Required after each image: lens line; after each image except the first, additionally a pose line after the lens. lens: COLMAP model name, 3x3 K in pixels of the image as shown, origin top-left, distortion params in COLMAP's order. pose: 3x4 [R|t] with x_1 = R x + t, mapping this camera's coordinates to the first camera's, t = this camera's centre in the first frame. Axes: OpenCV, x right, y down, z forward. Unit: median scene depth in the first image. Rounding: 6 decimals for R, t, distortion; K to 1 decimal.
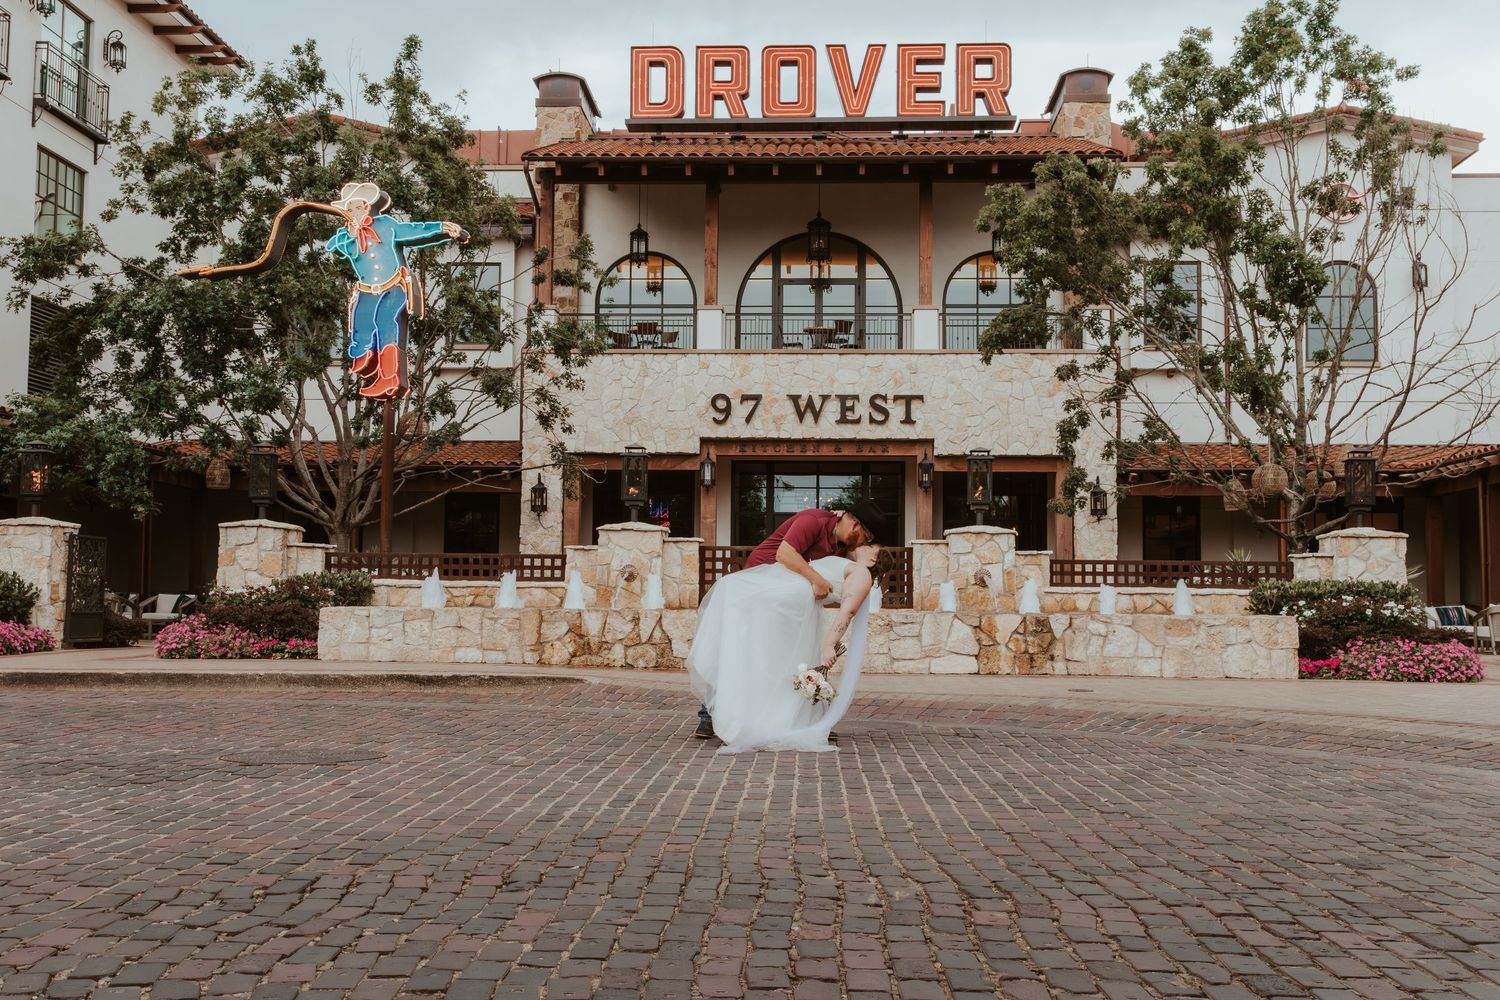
lens RADIAL K [[1648.8, 0, 746.4], [0, 1648.8, 469.2], [0, 0, 1]] dist [0.031711, -0.006566]
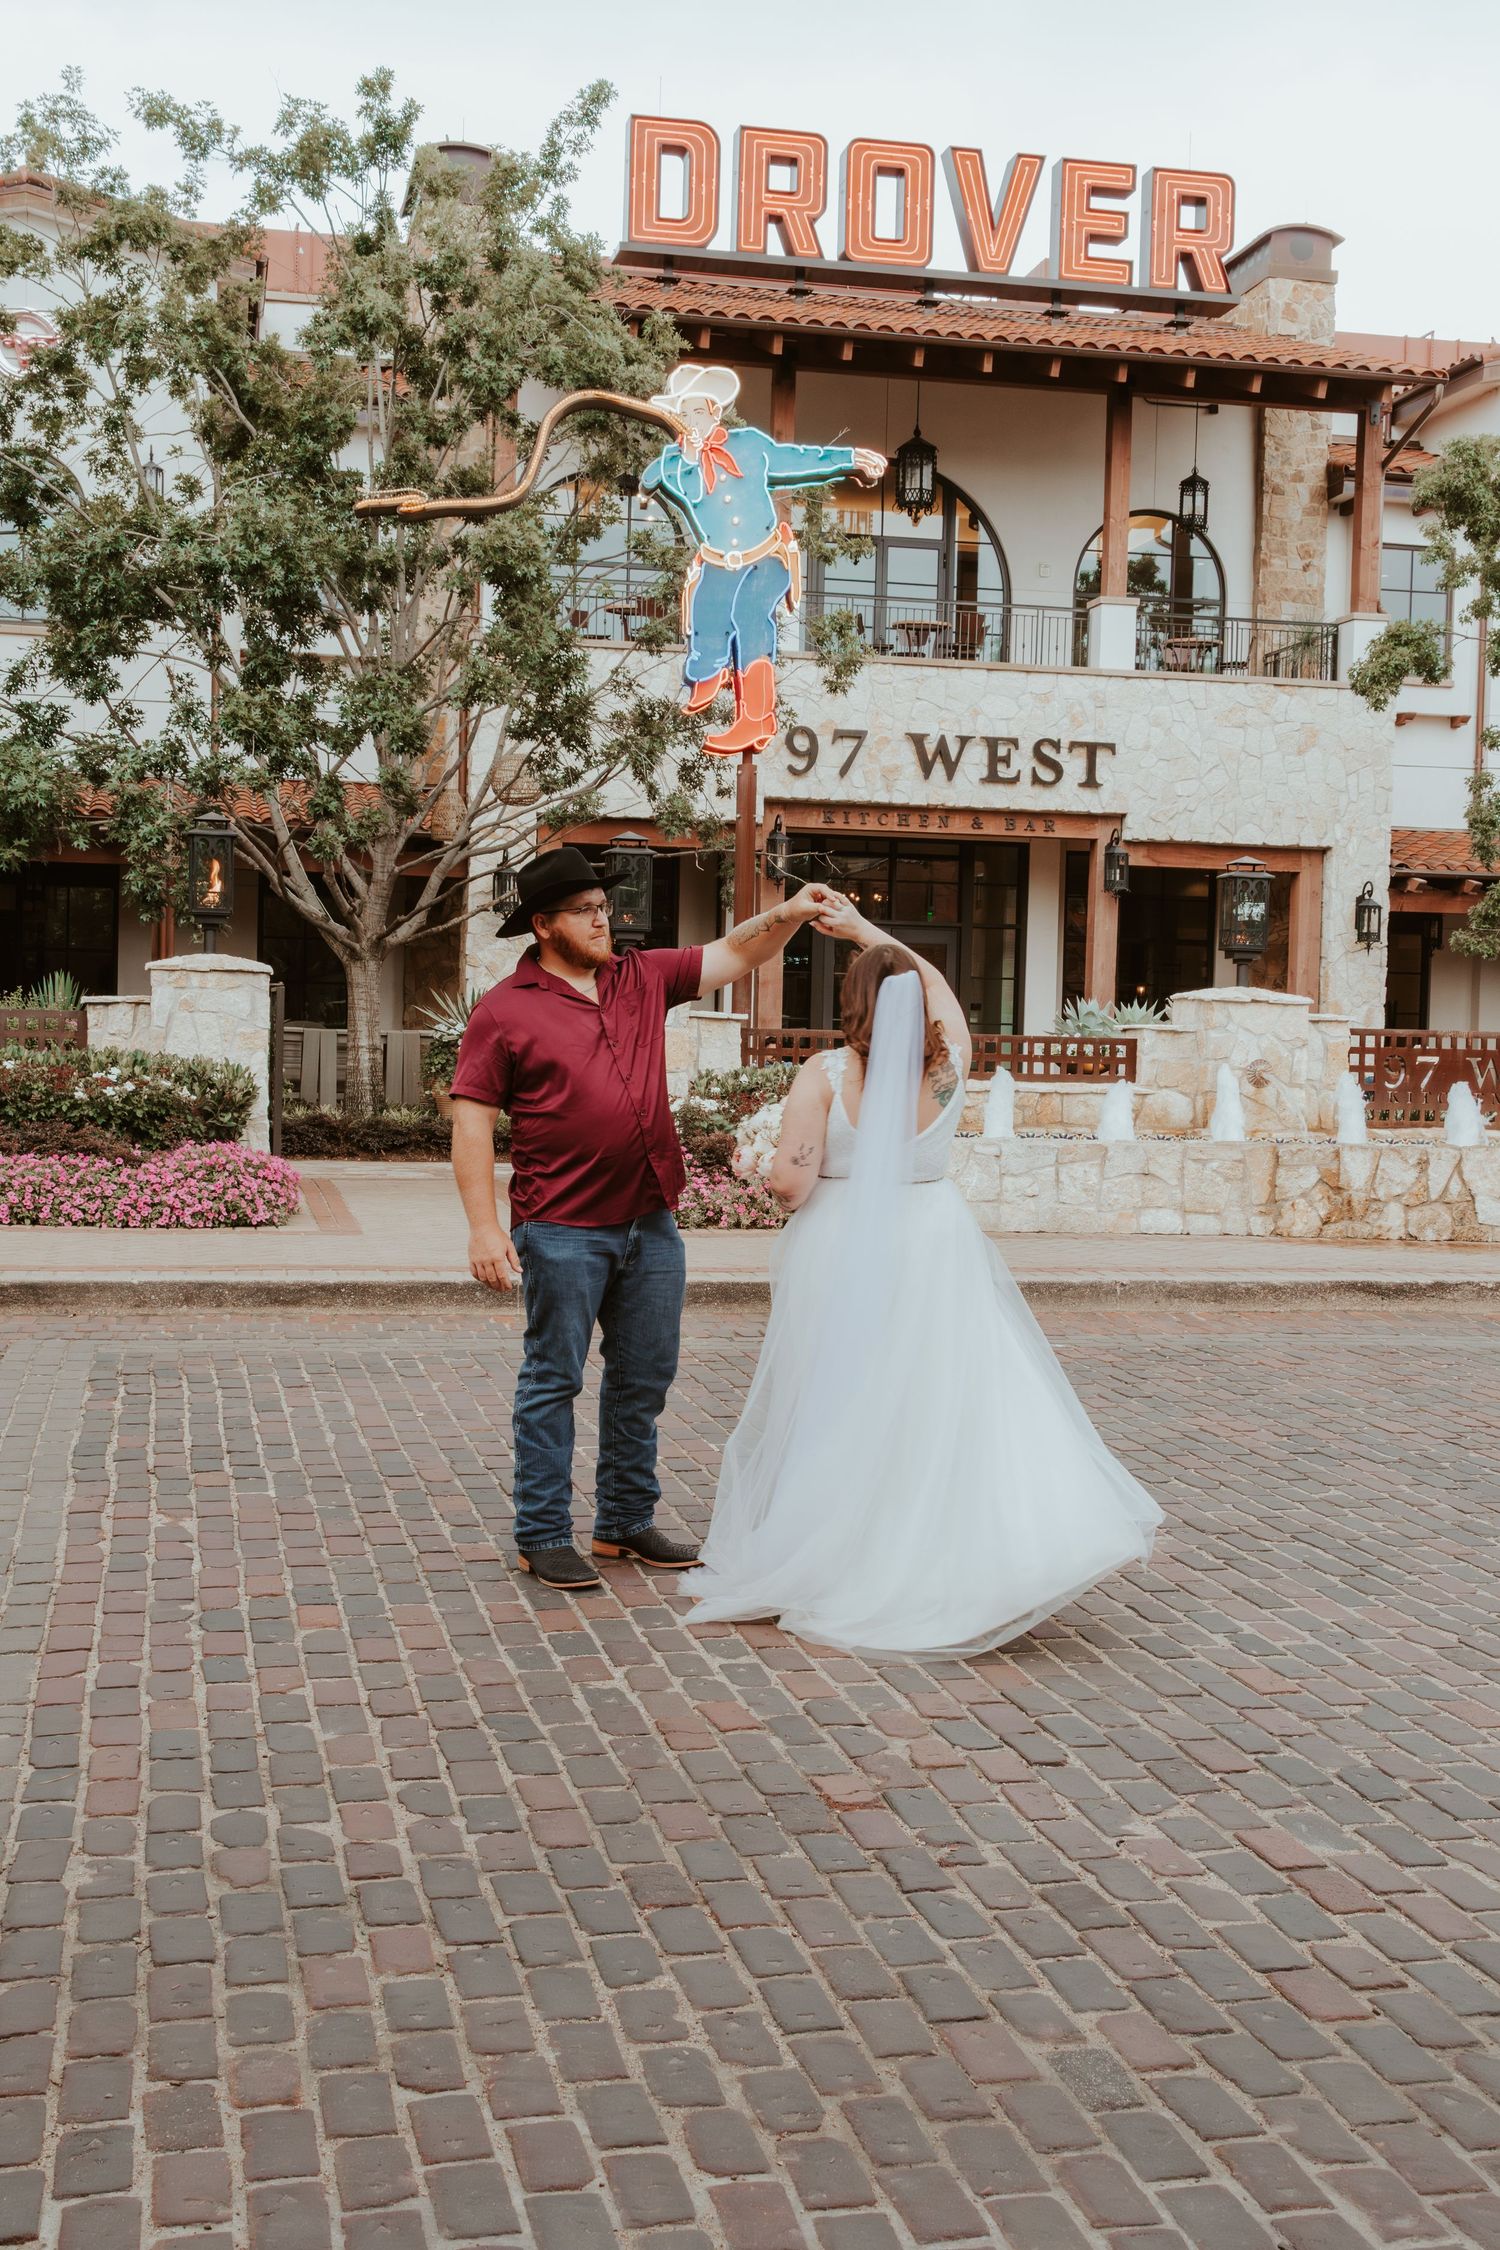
lens RADIAL K [[2583.9, 0, 751.4], [0, 2583.9, 1072.6], [0, 0, 1]] dist [0.028870, -0.003486]
pose [[0.964448, 0.009554, 0.264099, -0.283999], [-0.037862, 0.994032, 0.102307, -0.015477], [-0.261546, -0.108669, 0.959054, 0.076851]]
